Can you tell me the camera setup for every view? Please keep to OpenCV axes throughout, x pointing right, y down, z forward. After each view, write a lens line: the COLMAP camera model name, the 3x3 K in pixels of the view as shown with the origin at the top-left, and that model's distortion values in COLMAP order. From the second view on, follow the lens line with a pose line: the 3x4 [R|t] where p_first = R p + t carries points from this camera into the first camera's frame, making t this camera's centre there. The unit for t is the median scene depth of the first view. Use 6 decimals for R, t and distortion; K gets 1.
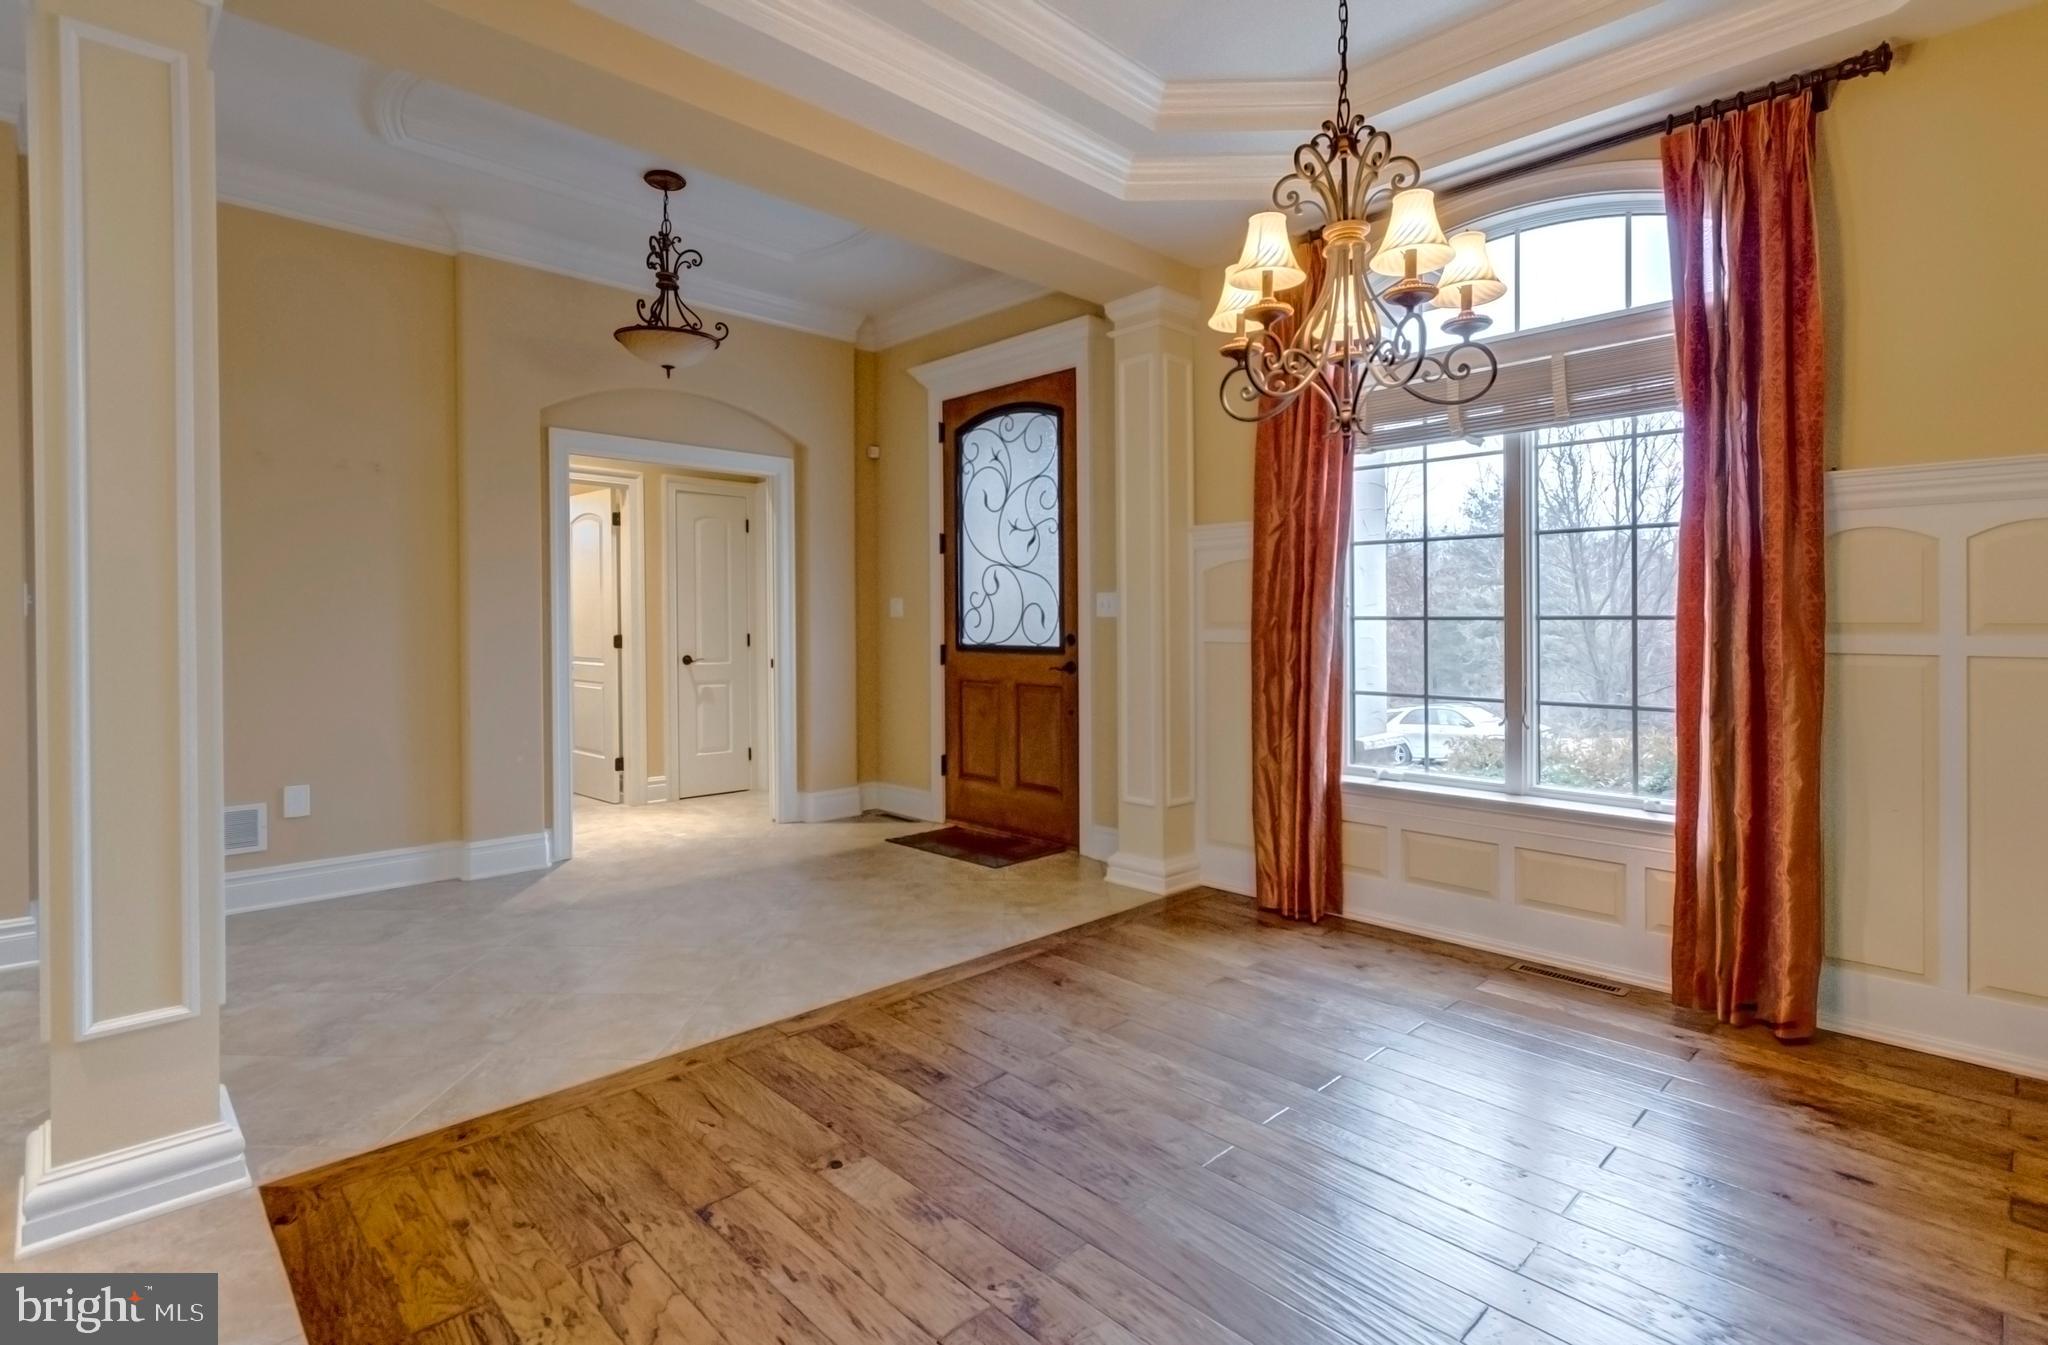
lens RADIAL K [[976.1, 0, 1029.1], [0, 976.1, 626.5], [0, 0, 1]] dist [0.001949, 0.000014]
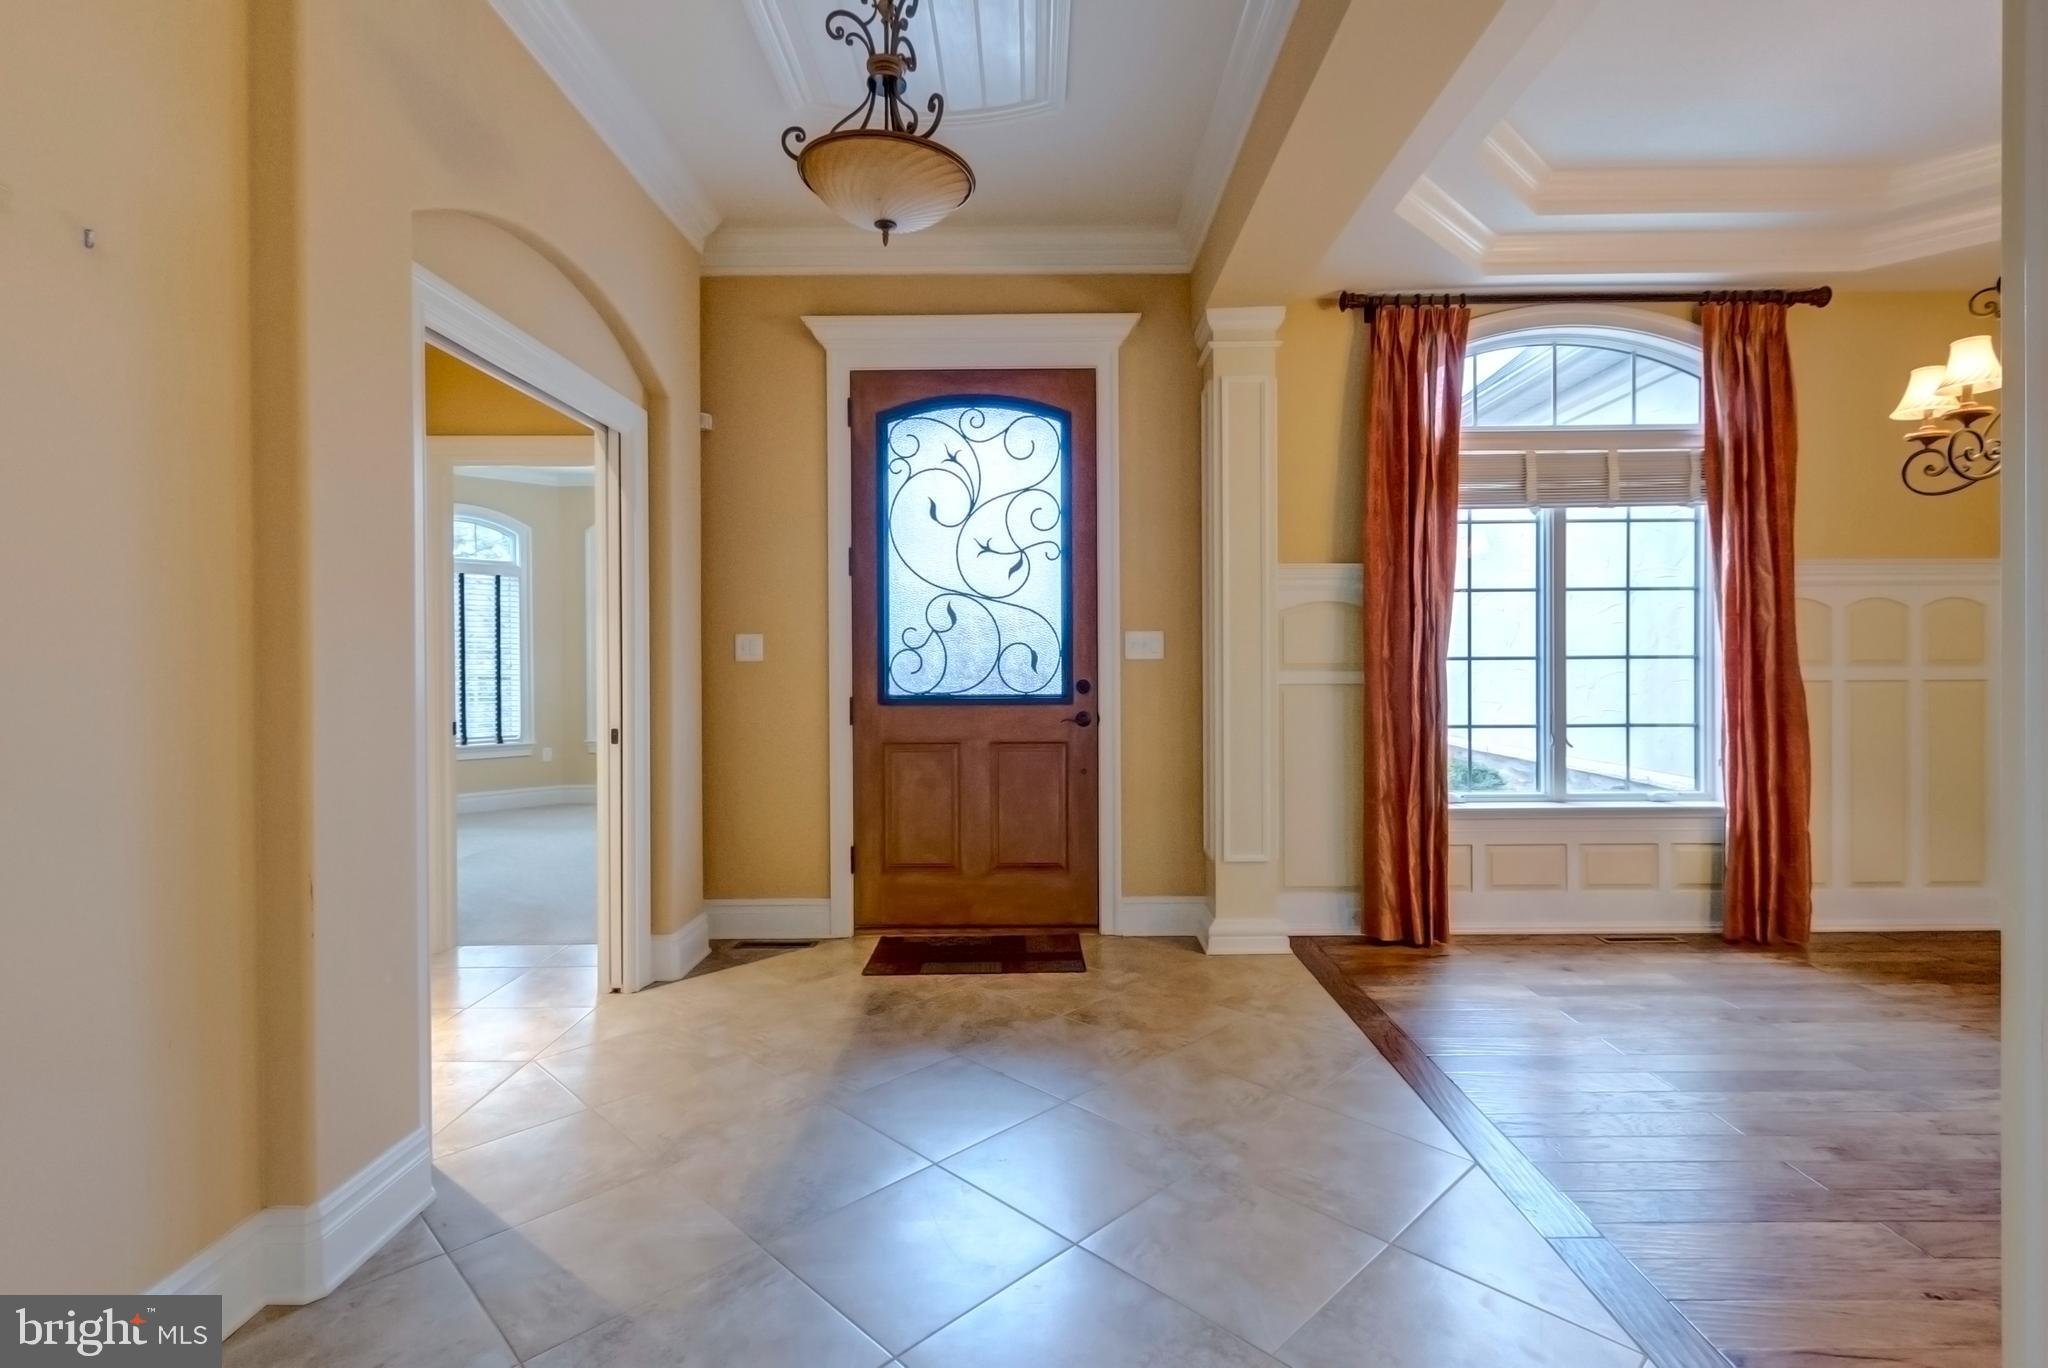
lens RADIAL K [[946.9, 0, 1022.2], [0, 946.9, 662.9], [0, 0, 1]] dist [-0.002041, -0.000113]
pose [[0.704803, -0.003386, 0.709395, -0.558111], [0.011153, 0.999918, -0.006307, -0.001746], [-0.709316, 0.012357, 0.704783, 0.434251]]
